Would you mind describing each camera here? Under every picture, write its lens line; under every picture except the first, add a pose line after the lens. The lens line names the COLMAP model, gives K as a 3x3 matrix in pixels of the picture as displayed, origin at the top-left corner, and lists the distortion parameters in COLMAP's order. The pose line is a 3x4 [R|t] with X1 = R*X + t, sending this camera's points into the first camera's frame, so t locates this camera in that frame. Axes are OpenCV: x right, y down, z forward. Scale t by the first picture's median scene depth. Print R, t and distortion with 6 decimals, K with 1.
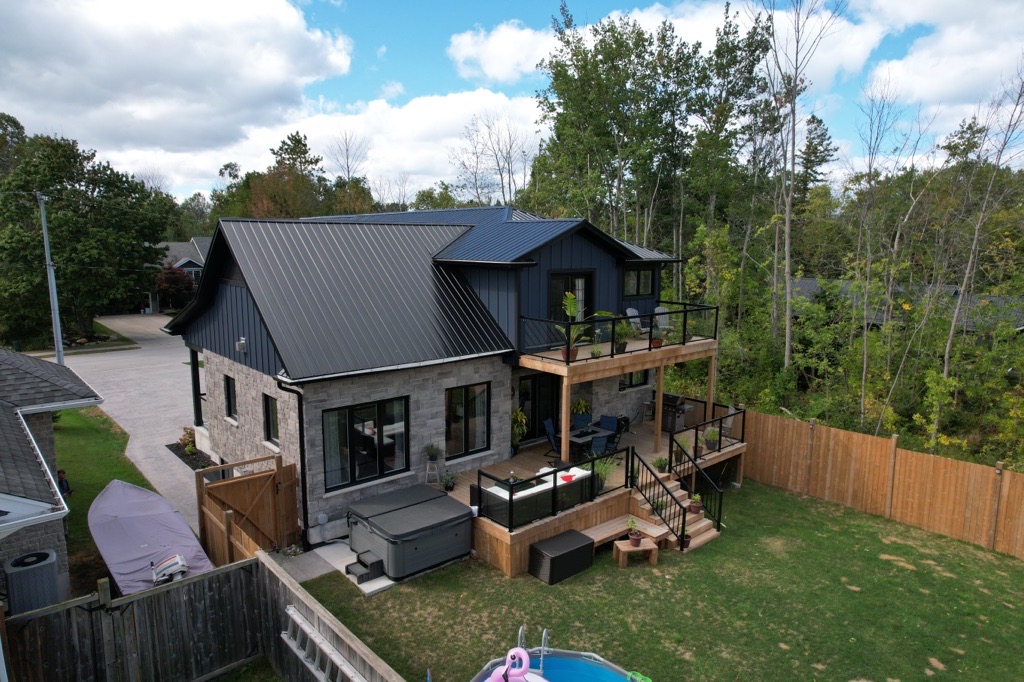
lens RADIAL K [[649.7, 0, 512.0], [0, 649.7, 341.0], [0, 0, 1]] dist [-0.065367, 0.056861]
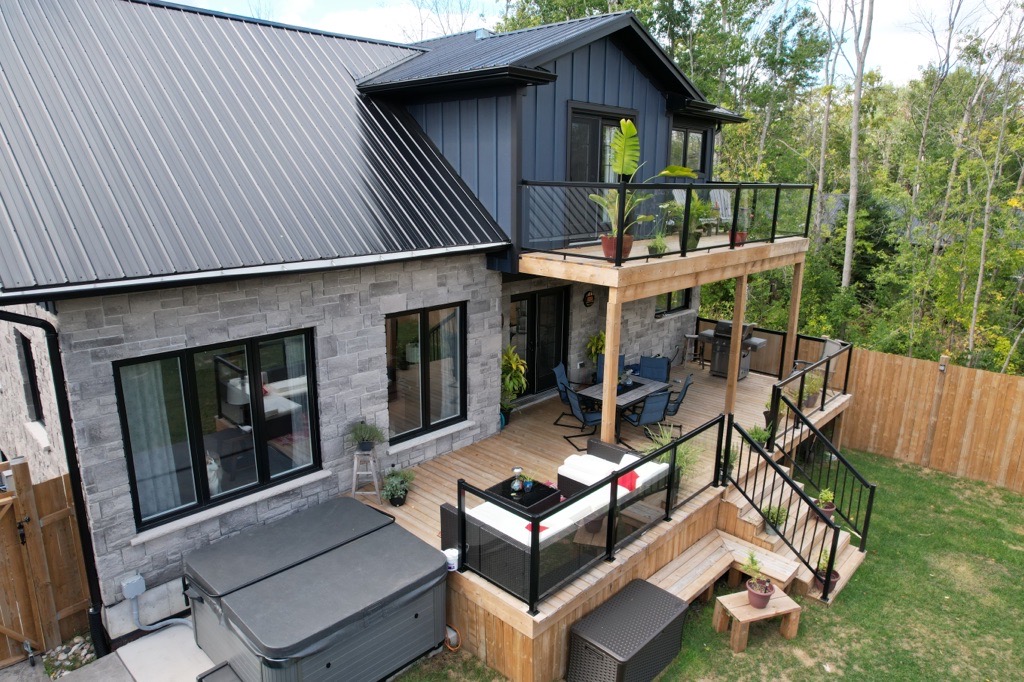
lens RADIAL K [[649.7, 0, 512.0], [0, 649.7, 341.0], [0, 0, 1]] dist [-0.065367, 0.056861]
pose [[0.996232, -0.015704, 0.085294, -0.044392], [0.007109, 0.994946, 0.100157, 0.042260], [-0.086436, -0.099173, 0.991309, 0.455495]]
